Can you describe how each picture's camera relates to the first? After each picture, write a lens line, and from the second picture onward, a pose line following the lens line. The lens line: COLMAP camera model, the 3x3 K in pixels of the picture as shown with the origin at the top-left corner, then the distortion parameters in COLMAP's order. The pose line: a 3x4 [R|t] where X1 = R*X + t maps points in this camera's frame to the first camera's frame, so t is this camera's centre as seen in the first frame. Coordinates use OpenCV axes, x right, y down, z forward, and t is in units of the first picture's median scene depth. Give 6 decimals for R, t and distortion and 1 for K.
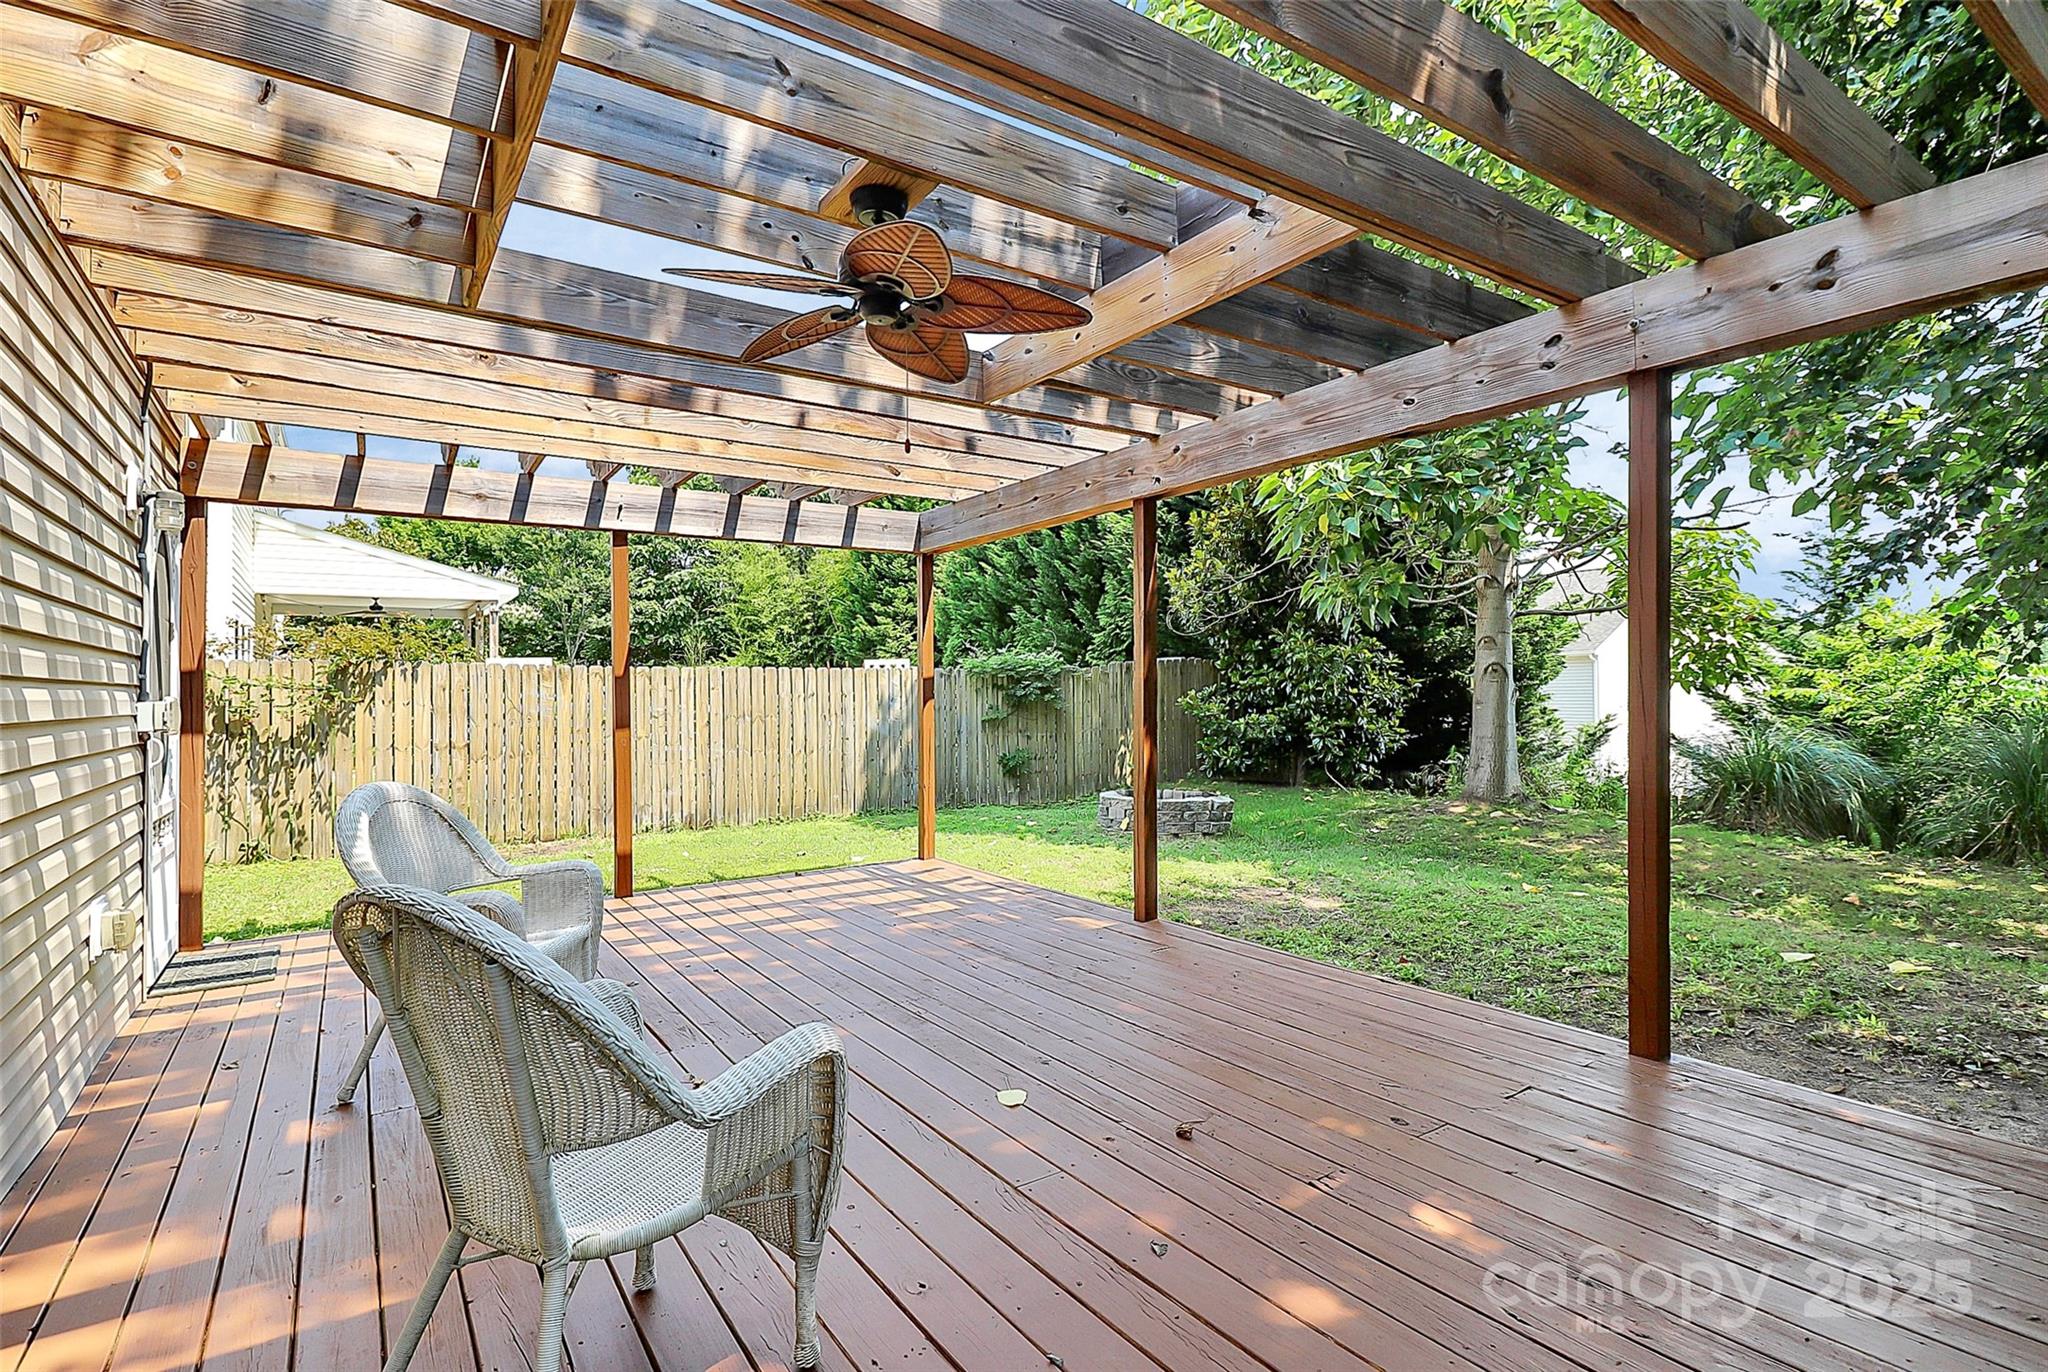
lens RADIAL K [[984.1, 0, 1024.0], [0, 984.1, 686.0], [0, 0, 1]] dist [0.003516, 0.000418]
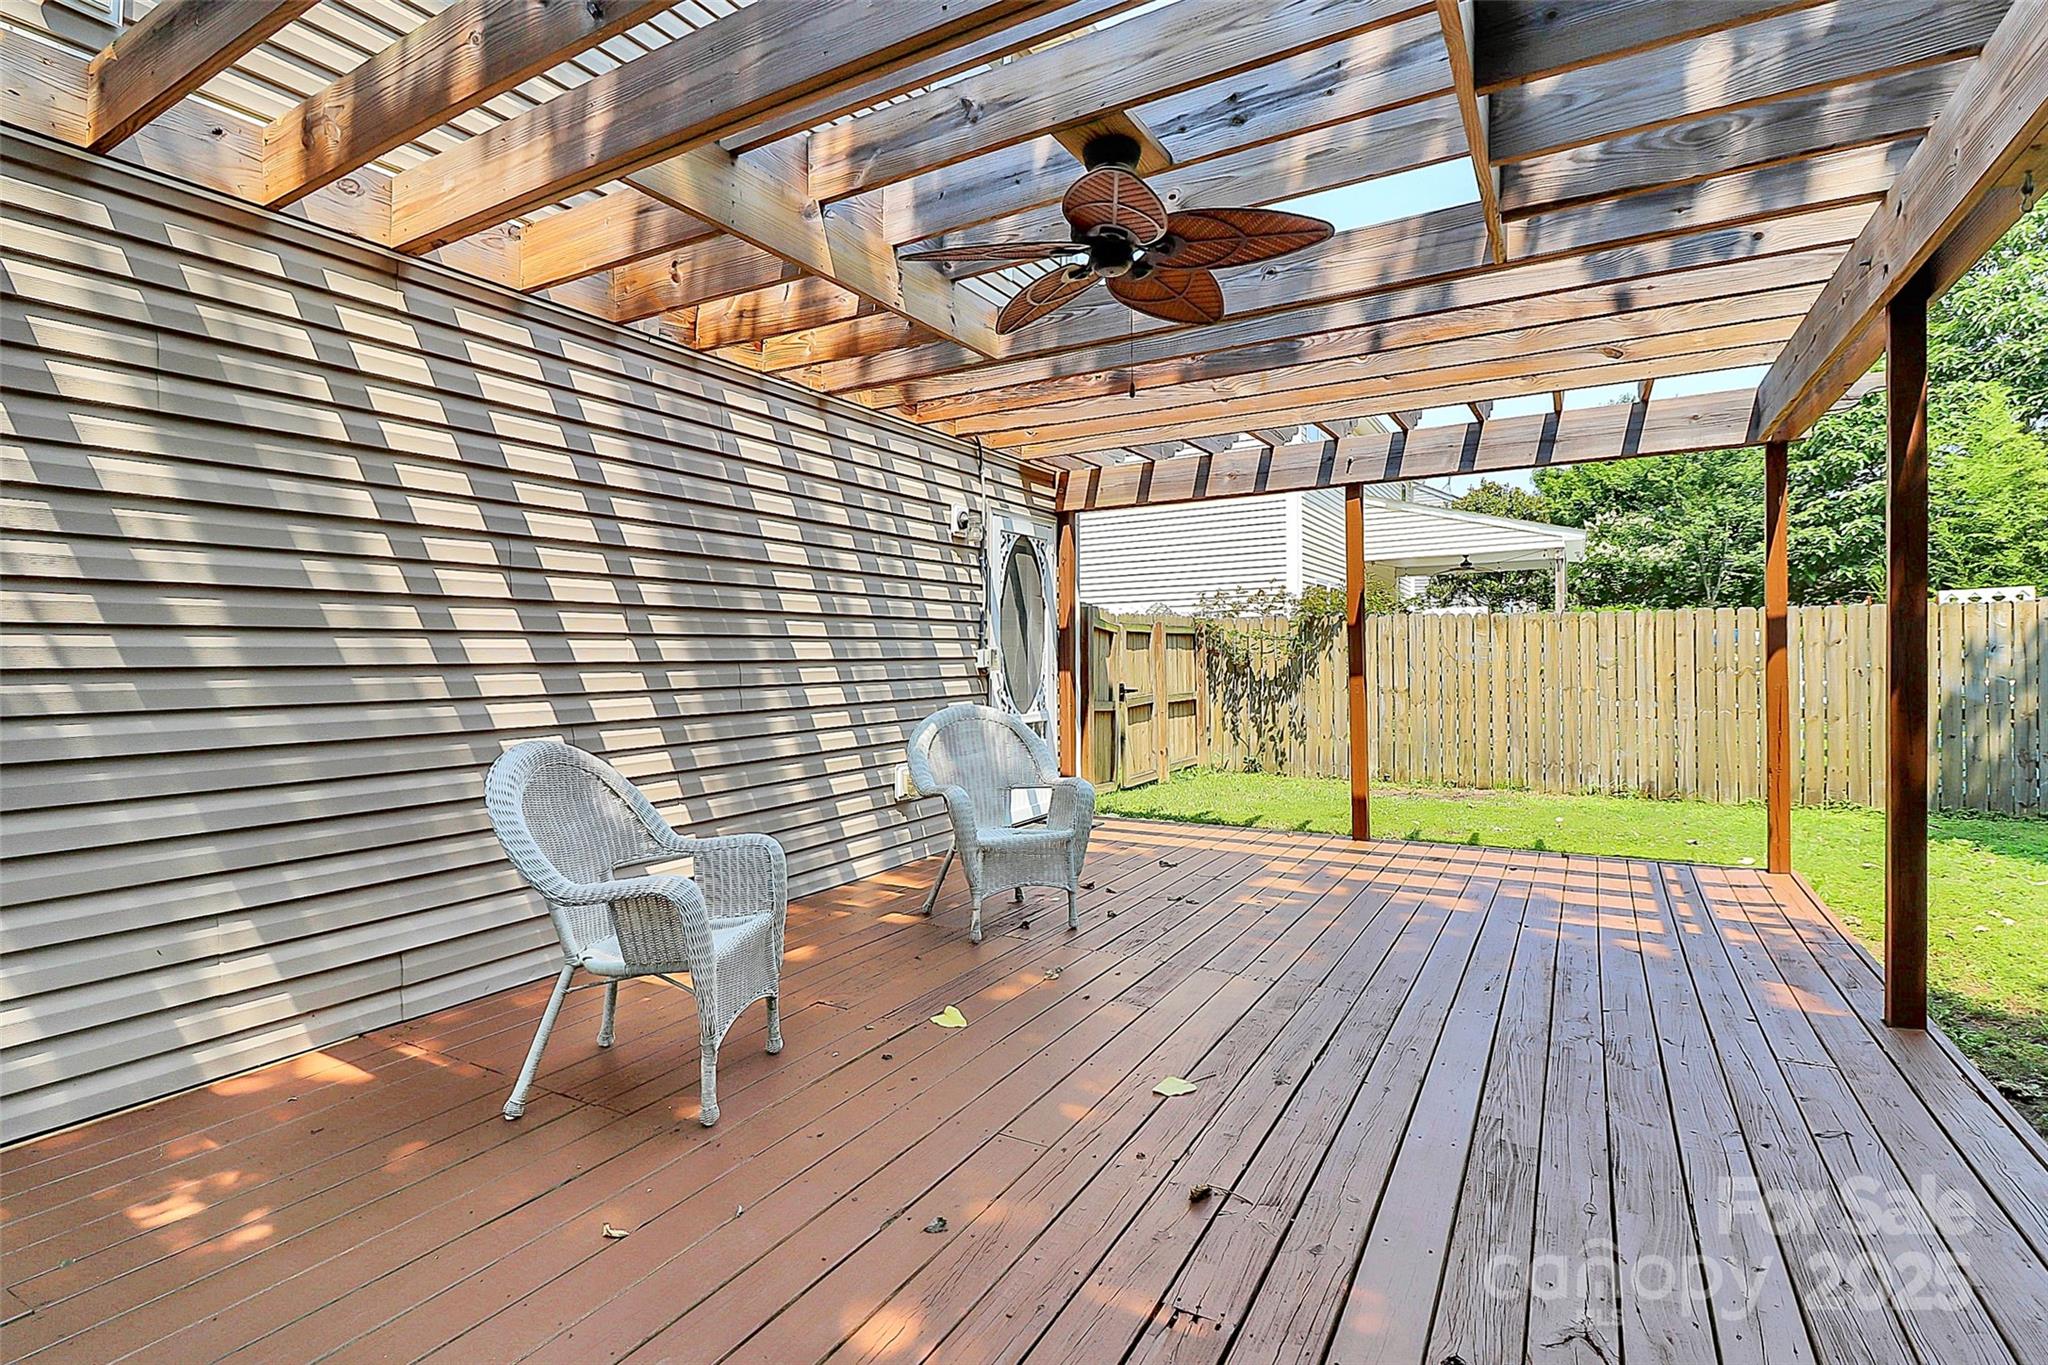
lens RADIAL K [[985.4, 0, 1024.8], [0, 985.4, 664.7], [0, 0, 1]] dist [0.002428, 0.000978]
pose [[0.426278, 0.017179, -0.904429, 0.239457], [0.011068, 0.999646, 0.024204, 0.001266], [0.904524, -0.020327, 0.425937, 0.157950]]
